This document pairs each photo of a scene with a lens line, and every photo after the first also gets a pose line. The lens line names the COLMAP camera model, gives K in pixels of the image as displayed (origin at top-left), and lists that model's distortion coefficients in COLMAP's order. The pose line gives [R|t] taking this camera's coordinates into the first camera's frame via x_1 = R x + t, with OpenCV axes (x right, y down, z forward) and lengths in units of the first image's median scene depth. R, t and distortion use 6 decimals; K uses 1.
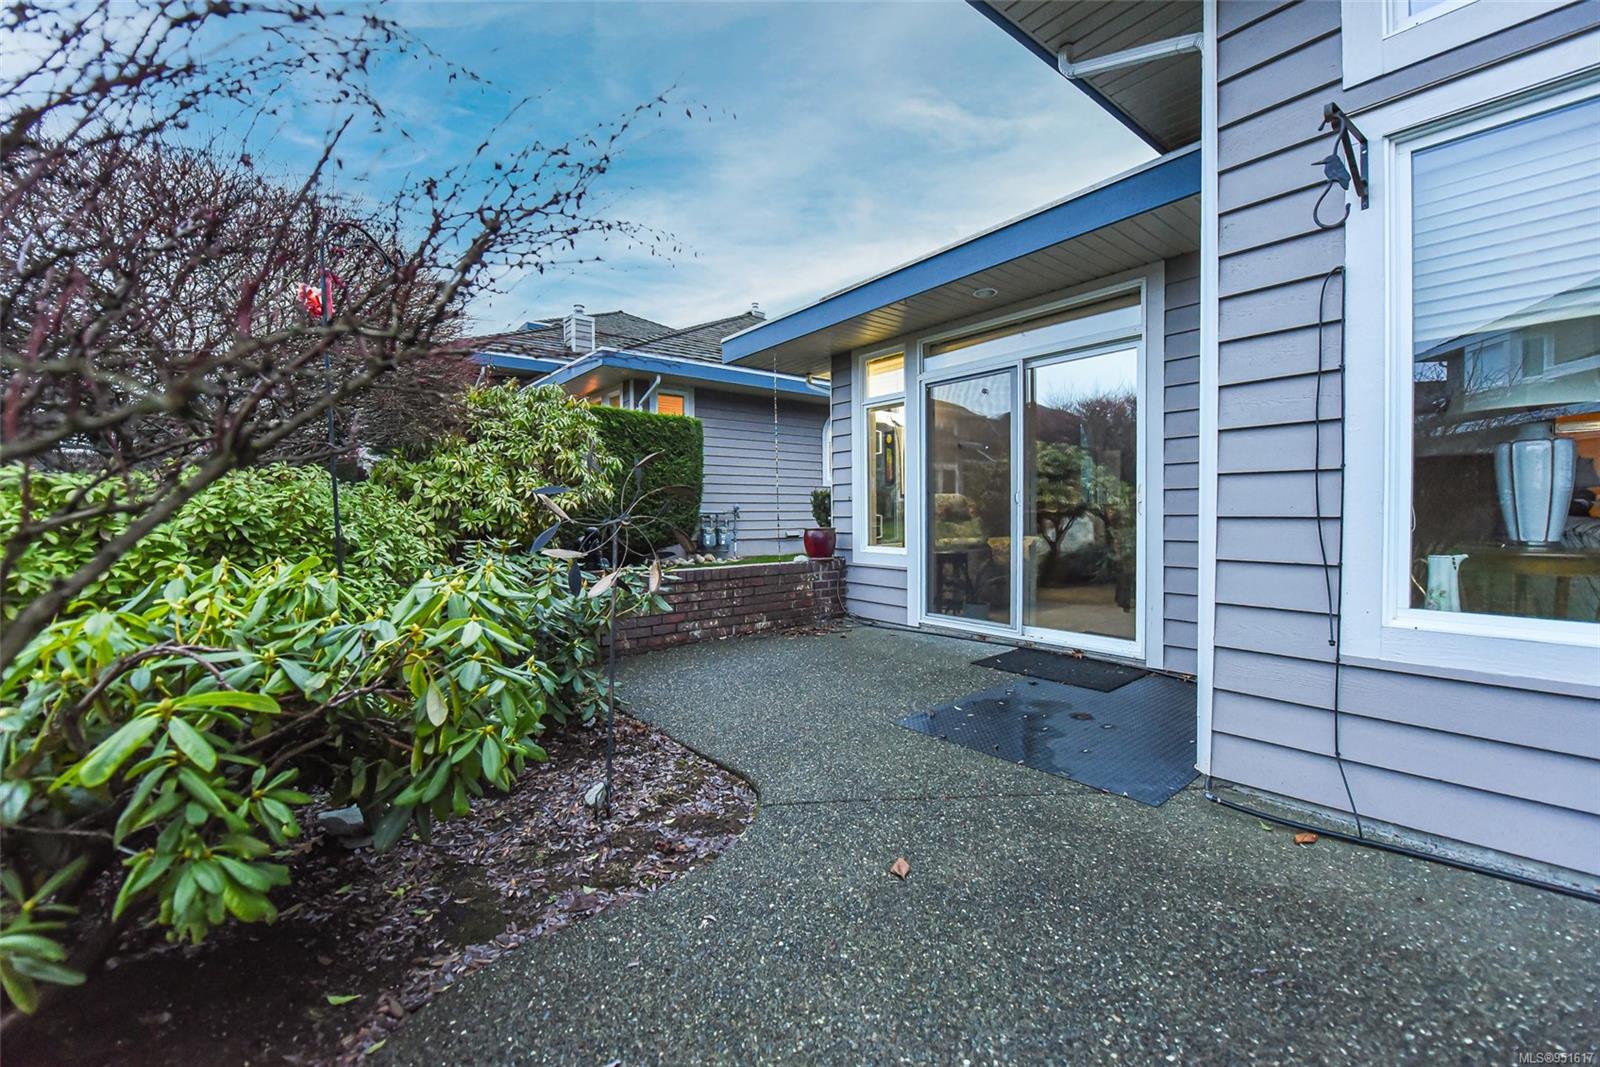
lens RADIAL K [[644.2, 0, 798.2], [0, 644.2, 517.6], [0, 0, 1]] dist [-0.012745, -0.000331]
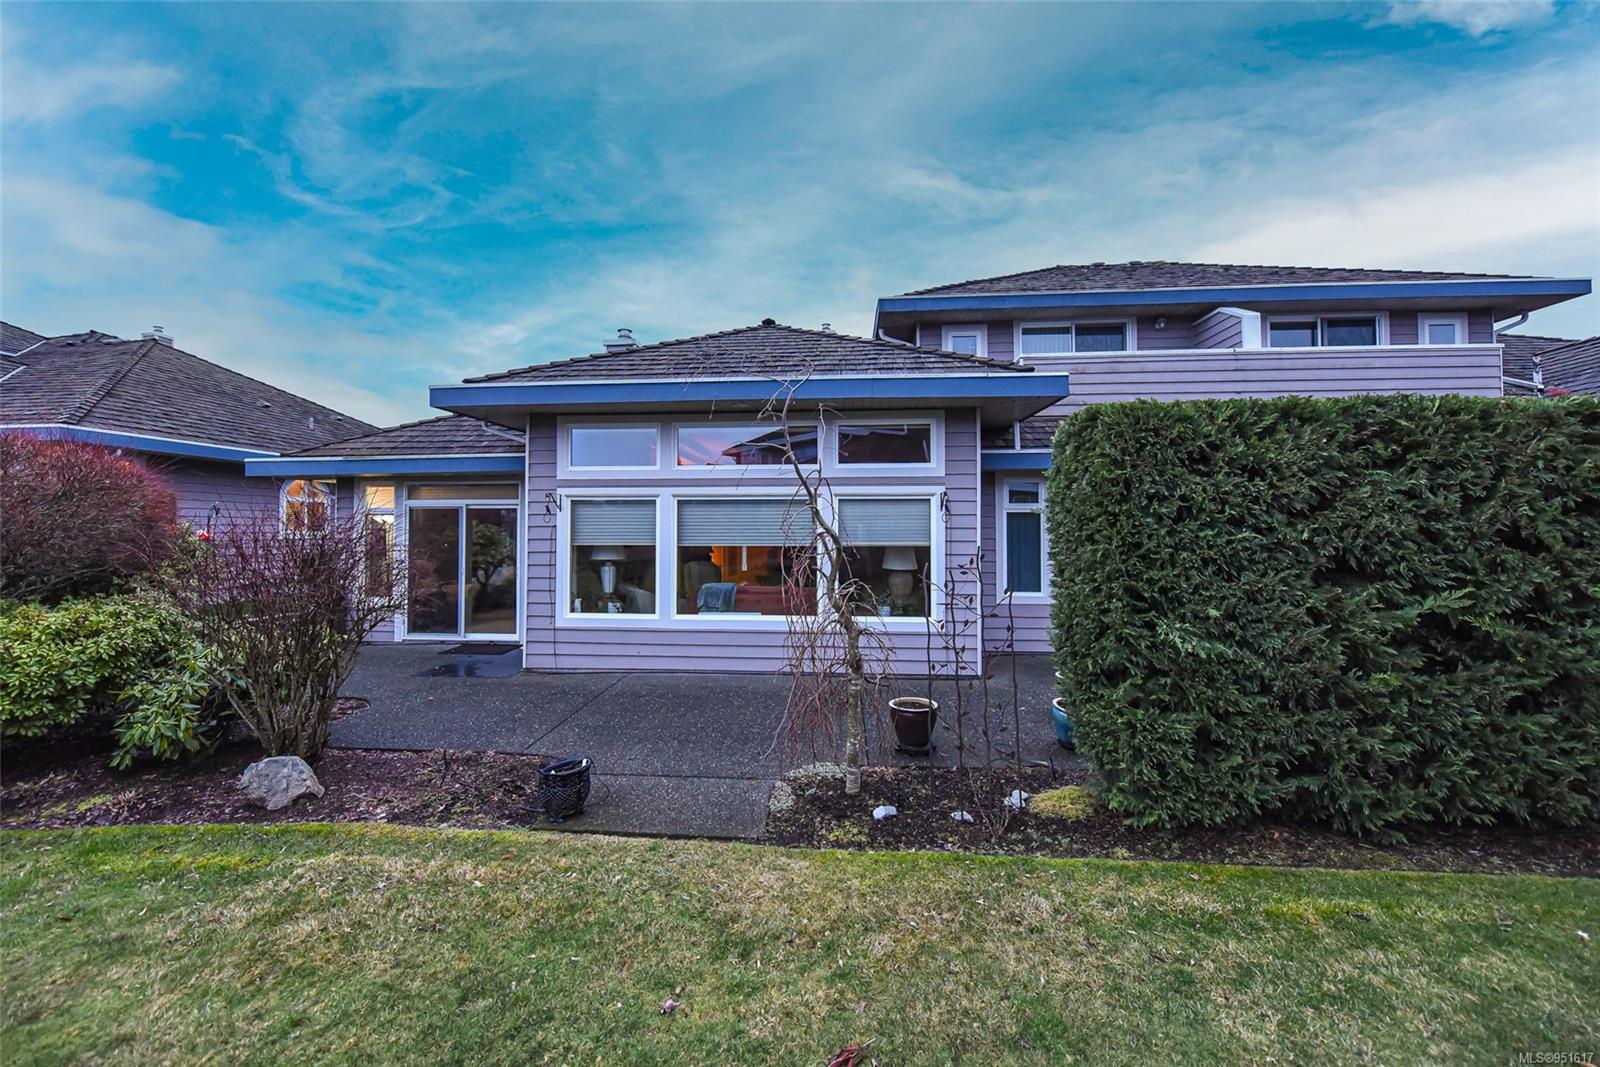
lens RADIAL K [[644.2, 0, 791.0], [0, 644.2, 521.7], [0, 0, 1]] dist [-0.012745, -0.000331]
pose [[0.685583, 0.015100, 0.727838, -0.381586], [0.000825, 0.999768, -0.021519, -0.125816], [-0.727994, 0.015354, 0.685411, -1.027478]]
